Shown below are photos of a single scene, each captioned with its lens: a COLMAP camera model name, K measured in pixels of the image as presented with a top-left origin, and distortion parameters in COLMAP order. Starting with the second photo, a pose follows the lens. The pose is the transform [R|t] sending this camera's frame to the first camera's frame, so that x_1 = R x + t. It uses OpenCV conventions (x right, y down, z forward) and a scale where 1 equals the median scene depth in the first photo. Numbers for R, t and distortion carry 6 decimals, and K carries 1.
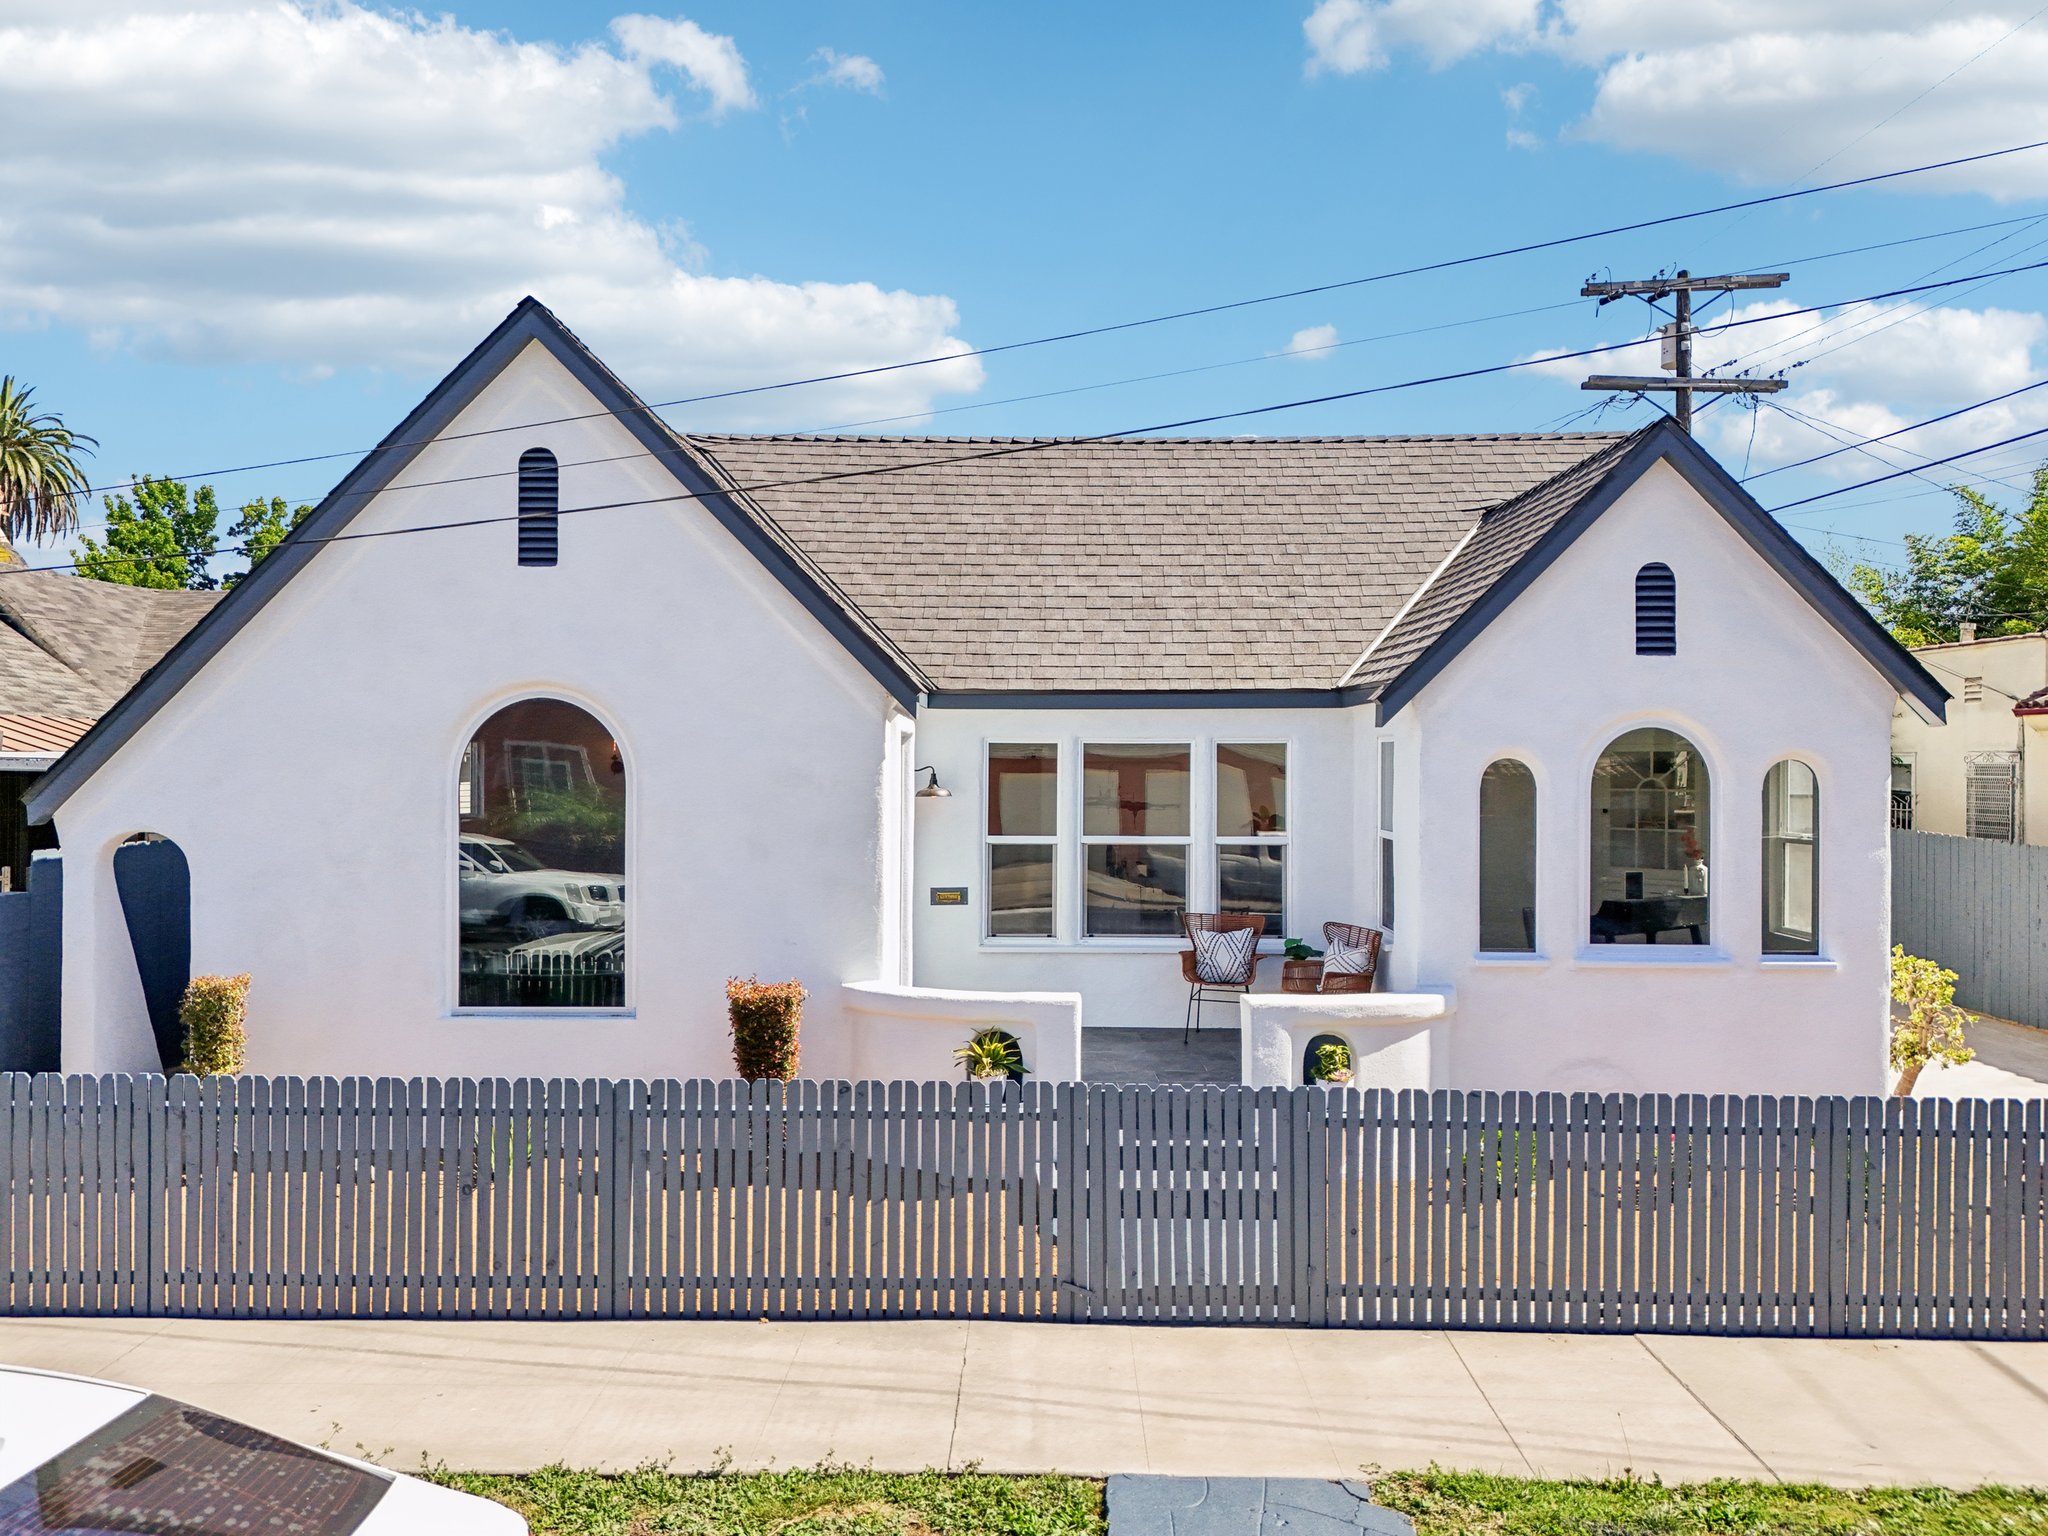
lens RADIAL K [[1554.7, 0, 1024.0], [0, 1554.7, 768.0], [0, 0, 1]] dist [0.065880, -0.068612]
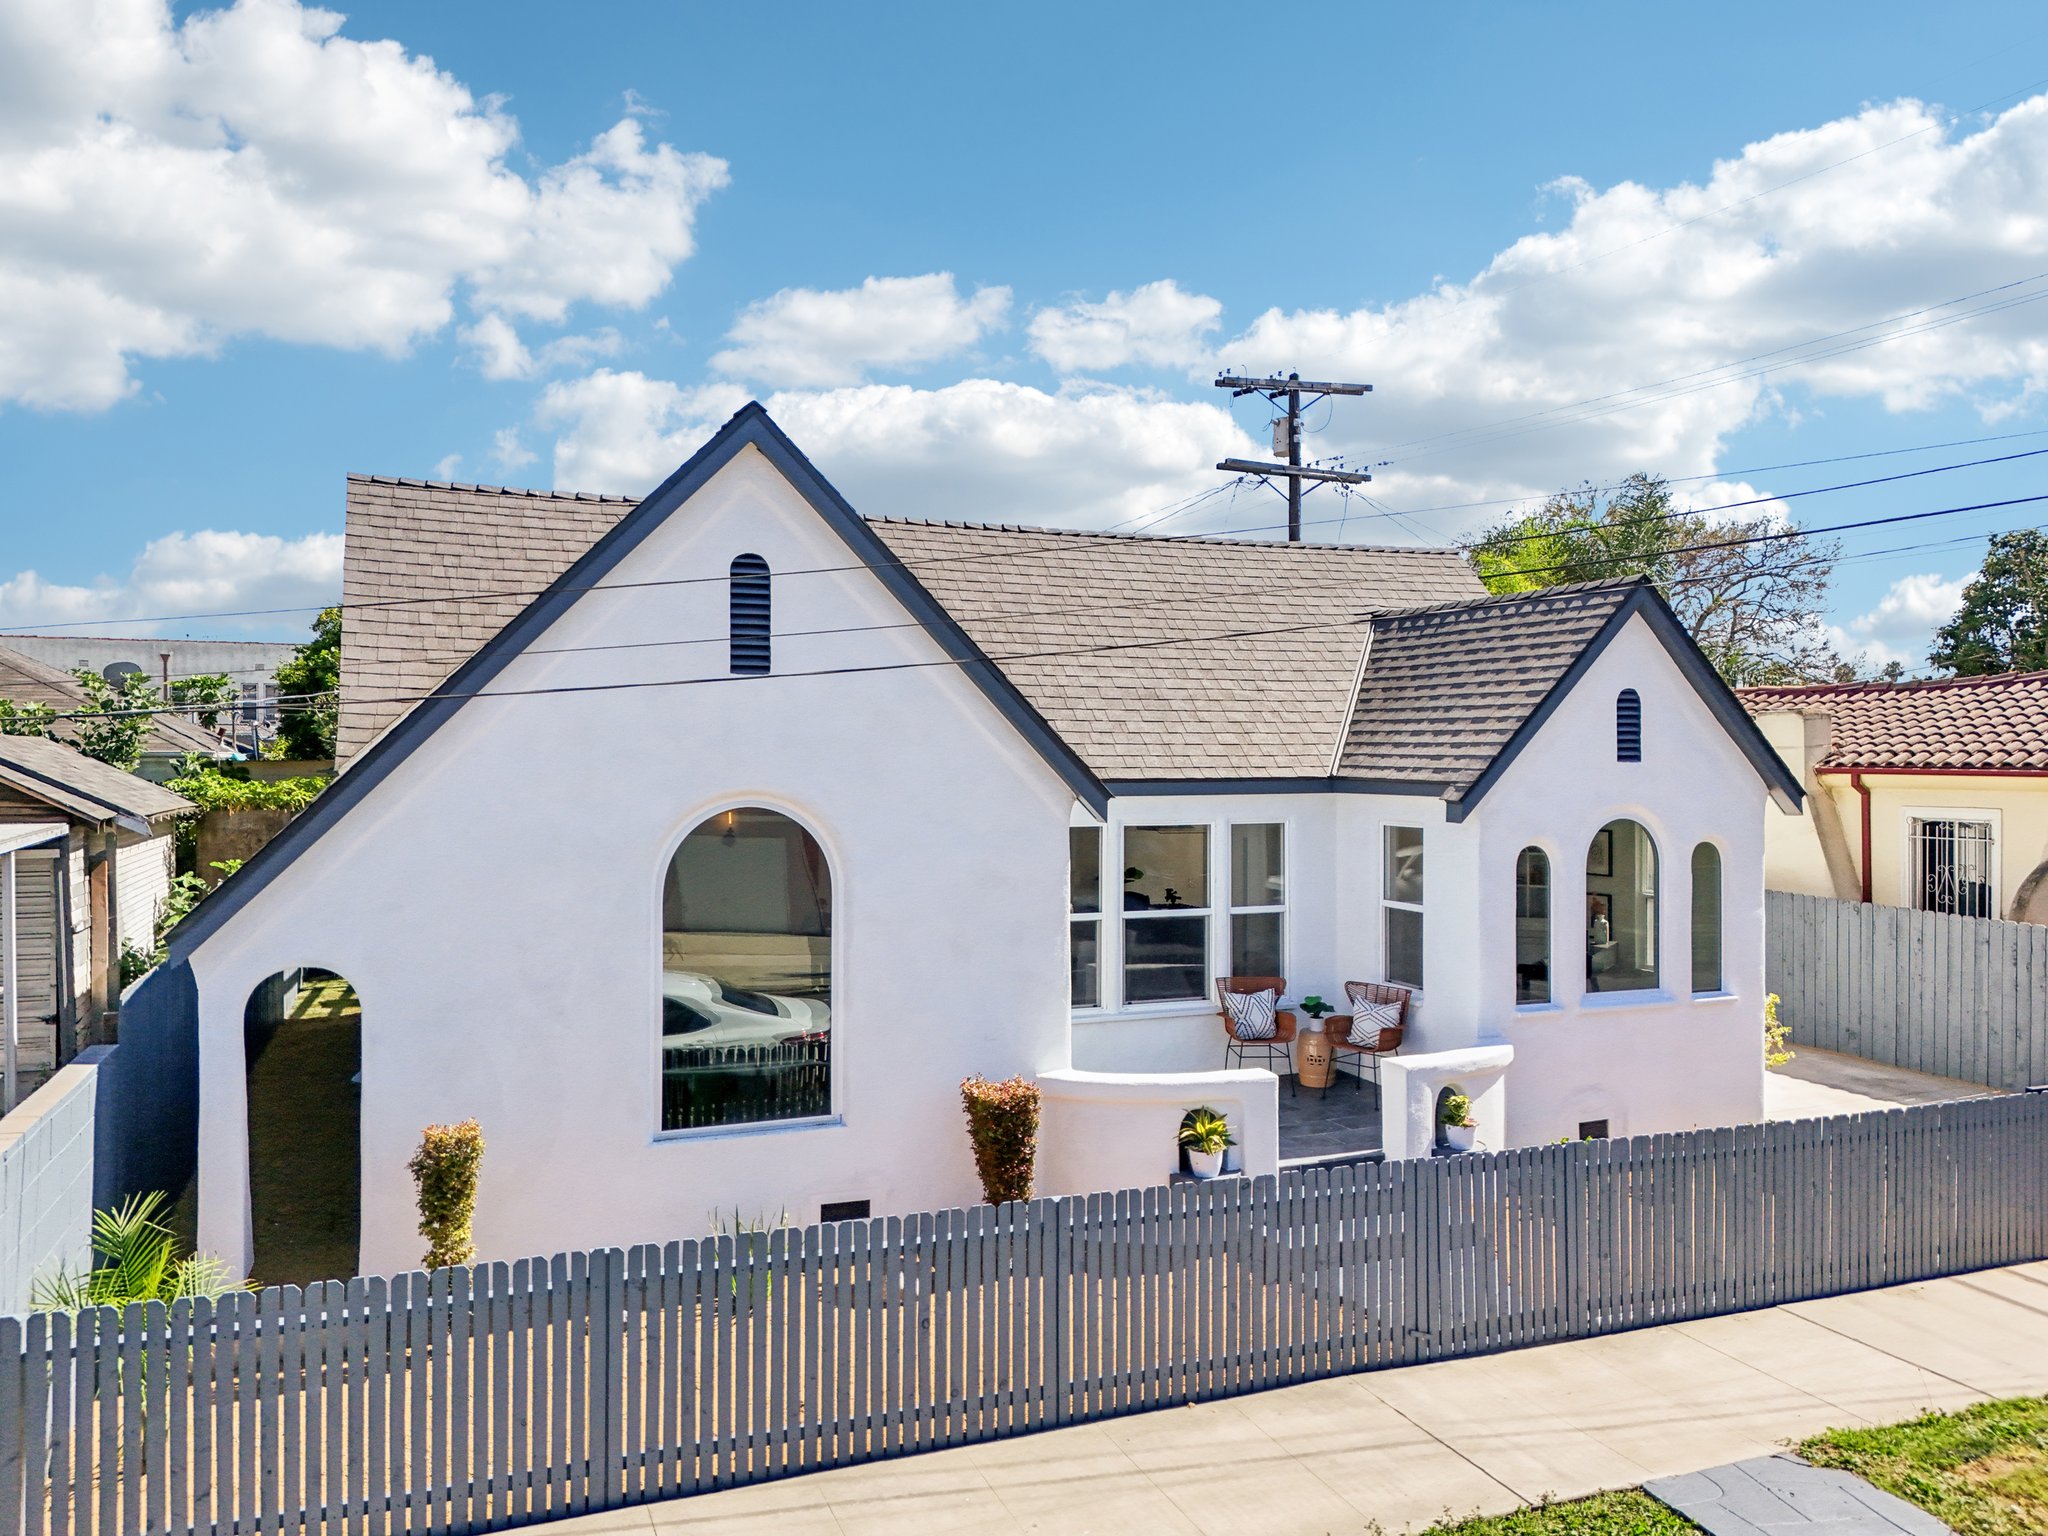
lens RADIAL K [[1554.7, 0, 1024.0], [0, 1554.7, 768.0], [0, 0, 1]] dist [0.065880, -0.068612]
pose [[0.917764, -0.005158, 0.397092, -0.544964], [0.002721, 0.999974, 0.006699, -0.076636], [-0.397116, -0.005067, 0.917754, 0.034506]]
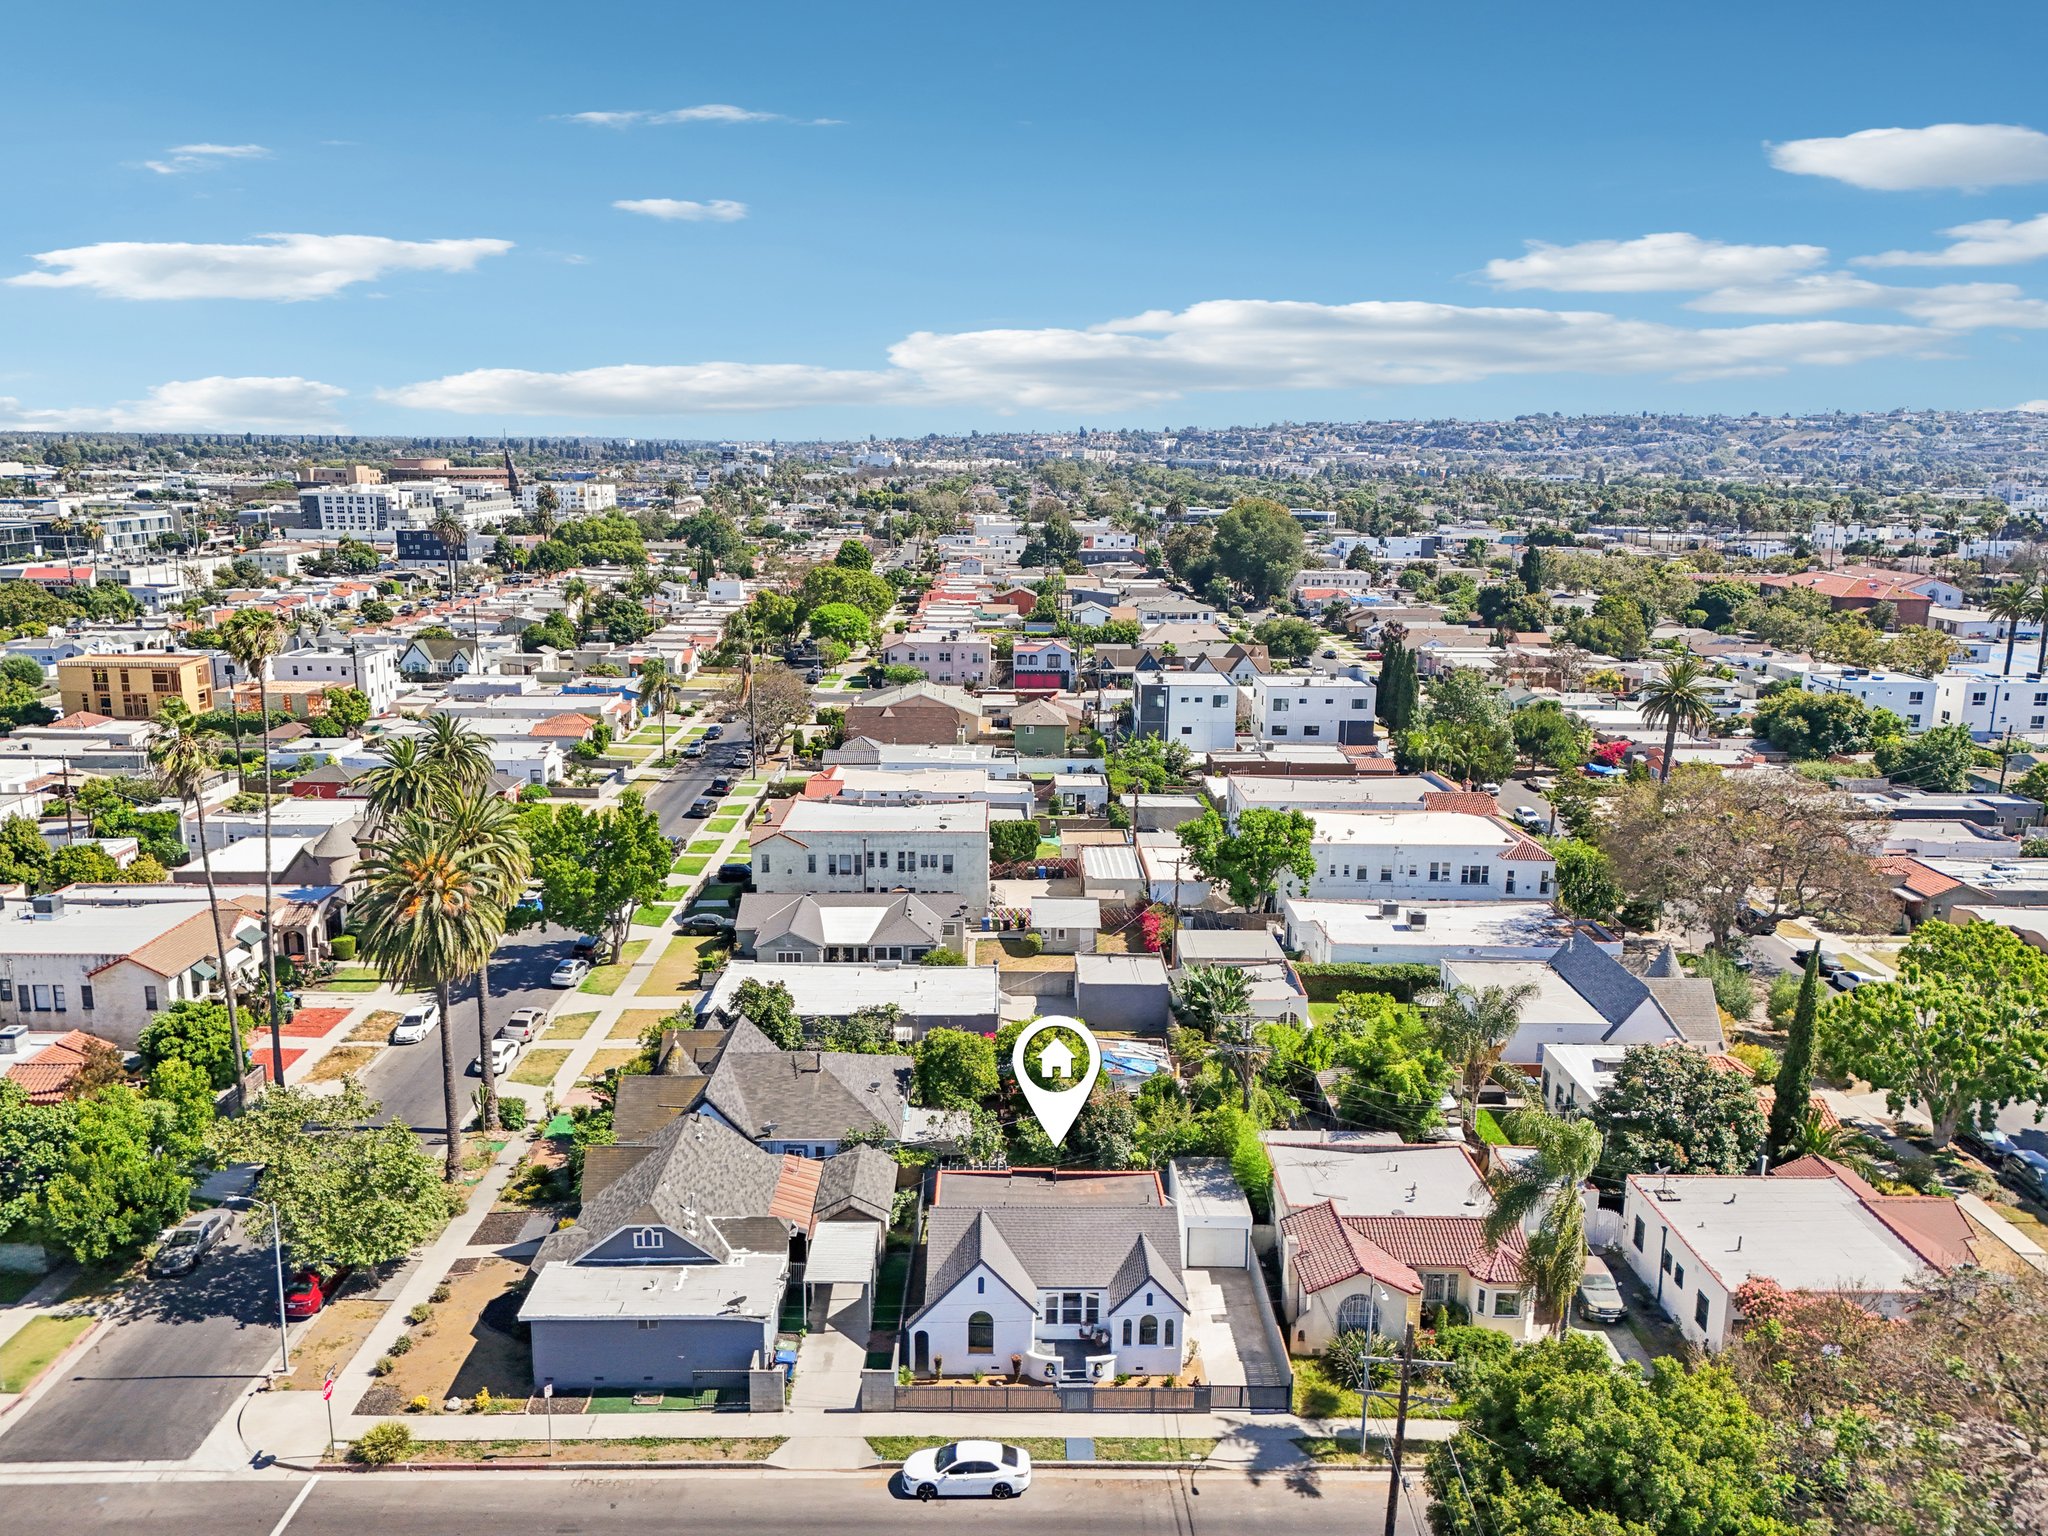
lens RADIAL K [[1517.5, 0, 1024.0], [0, 1517.5, 768.0], [0, 0, 1]] dist [0.101145, -0.141368]
pose [[0.999763, -0.000173, 0.021768, -0.271392], [-0.004270, 0.978988, 0.203872, -3.630380], [-0.021346, -0.203916, 0.978756, -4.894520]]
